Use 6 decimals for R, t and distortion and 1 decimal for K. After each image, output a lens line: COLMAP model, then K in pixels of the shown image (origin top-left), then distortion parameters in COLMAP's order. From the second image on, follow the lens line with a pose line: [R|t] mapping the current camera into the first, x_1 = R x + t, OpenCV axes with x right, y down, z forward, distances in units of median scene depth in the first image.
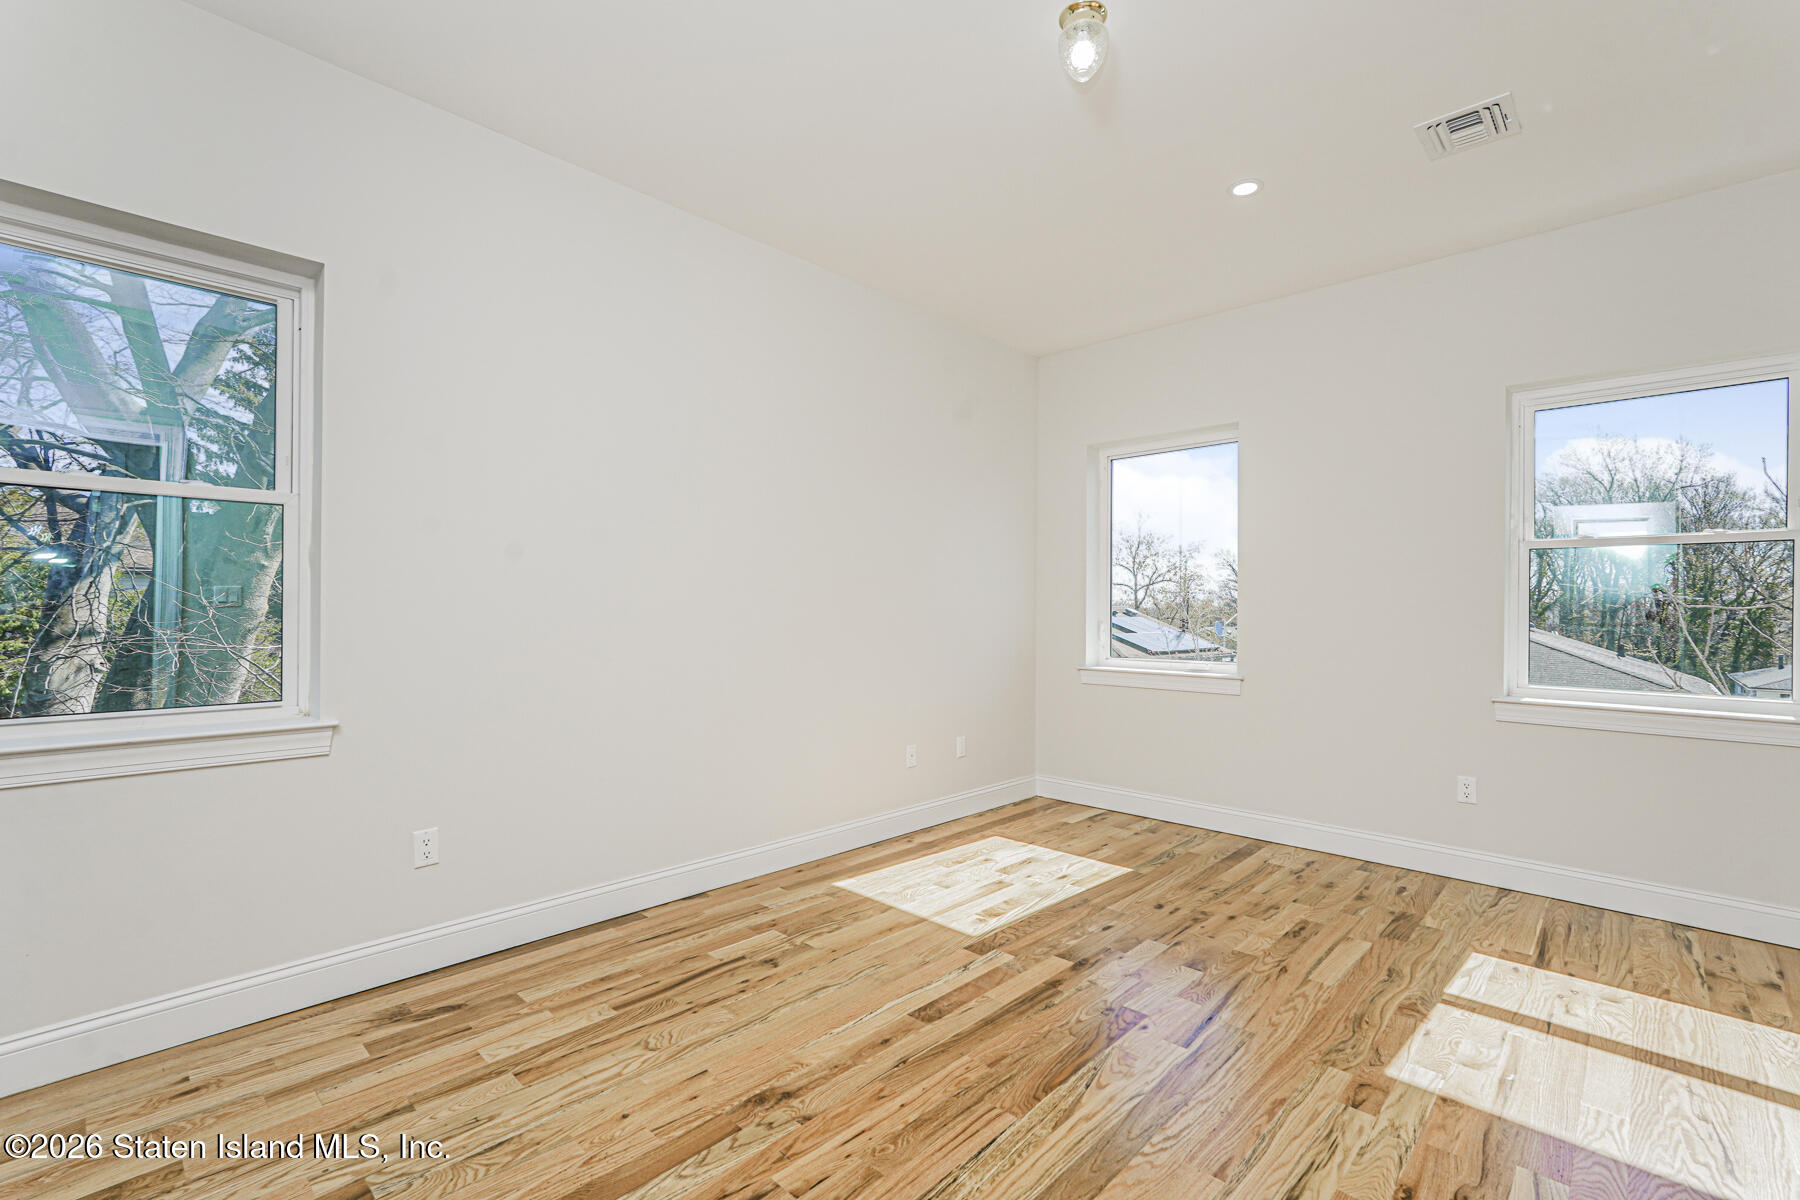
lens RADIAL K [[792.8, 0, 890.7], [0, 792.8, 605.4], [0, 0, 1]] dist [-0.012045, 0.006603]
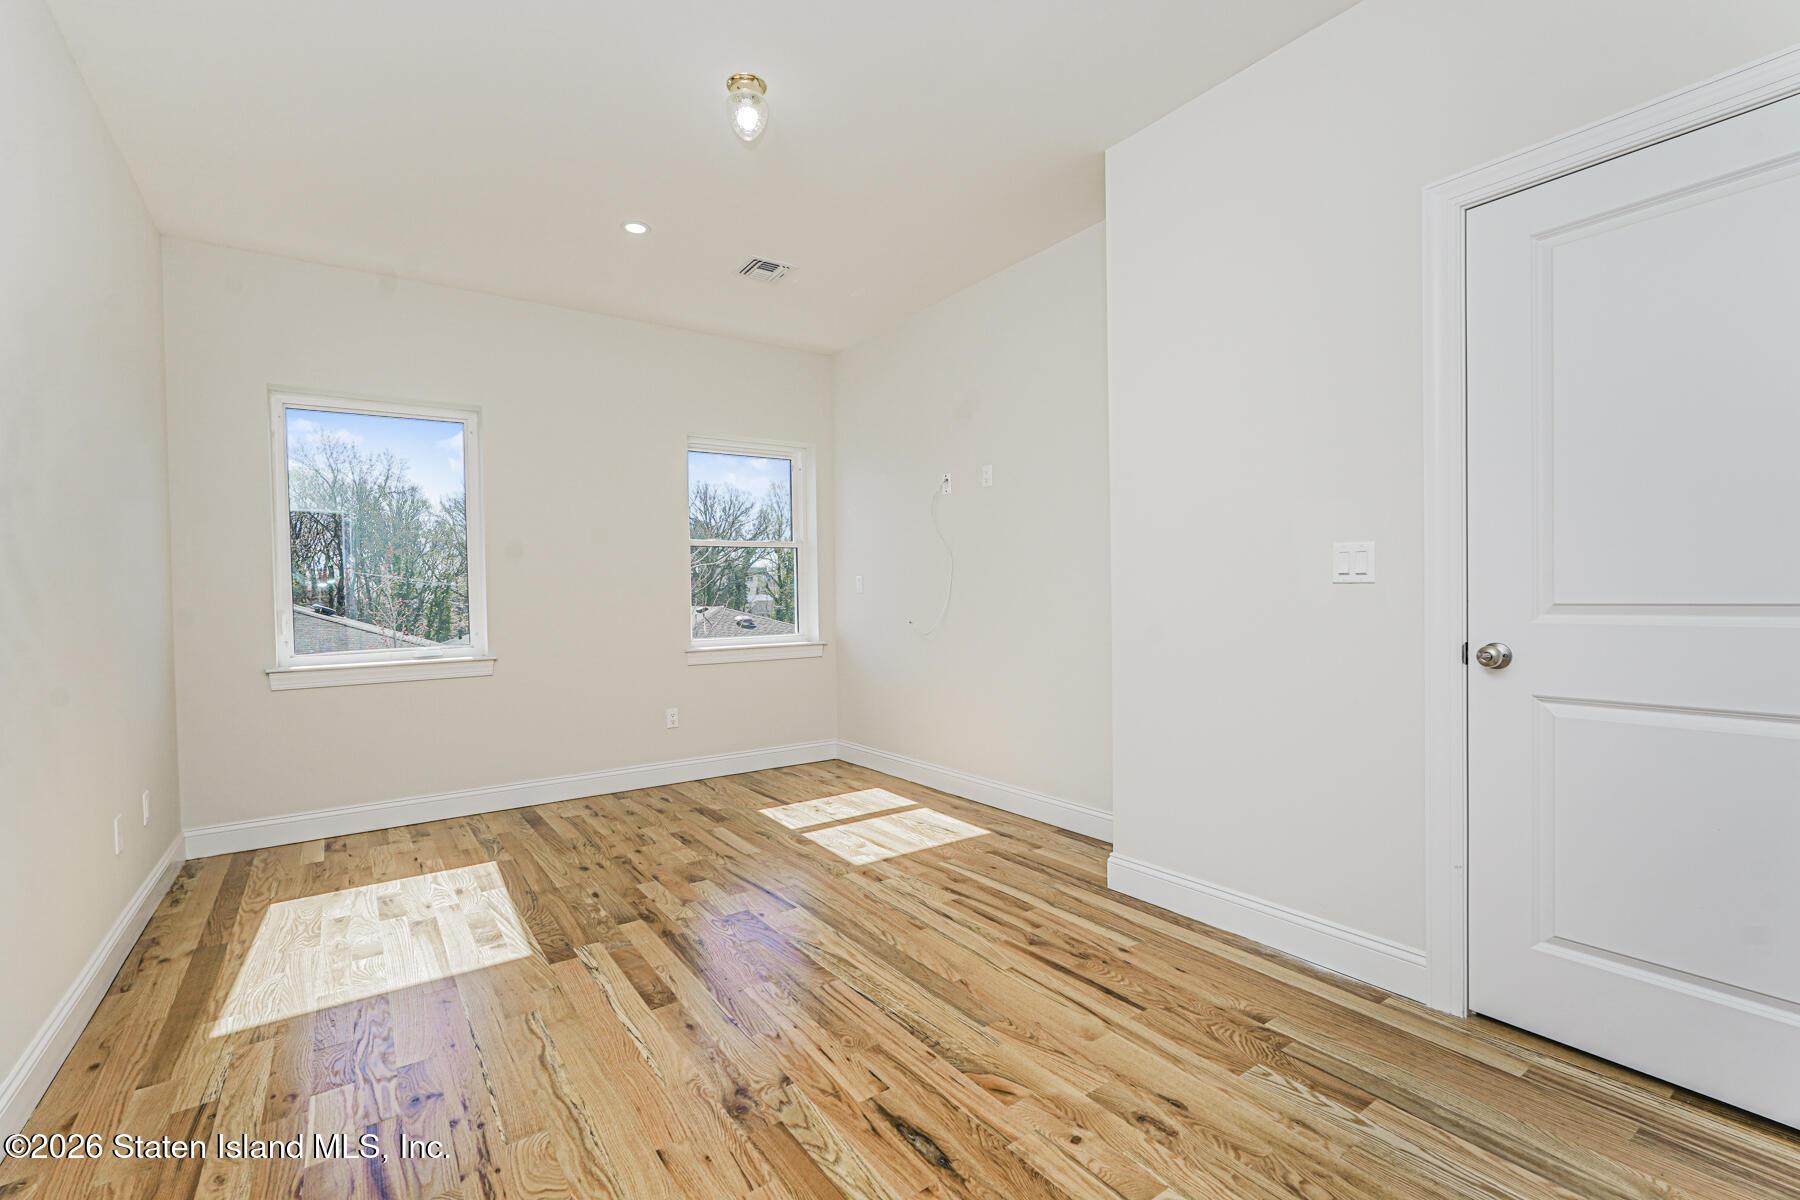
lens RADIAL K [[792.8, 0, 911.8], [0, 792.8, 597.1], [0, 0, 1]] dist [-0.012045, 0.006603]
pose [[0.182330, -0.018612, 0.983061, -0.665342], [0.015438, 0.999752, 0.016065, 0.007478], [-0.983116, 0.012248, 0.182572, 0.401774]]
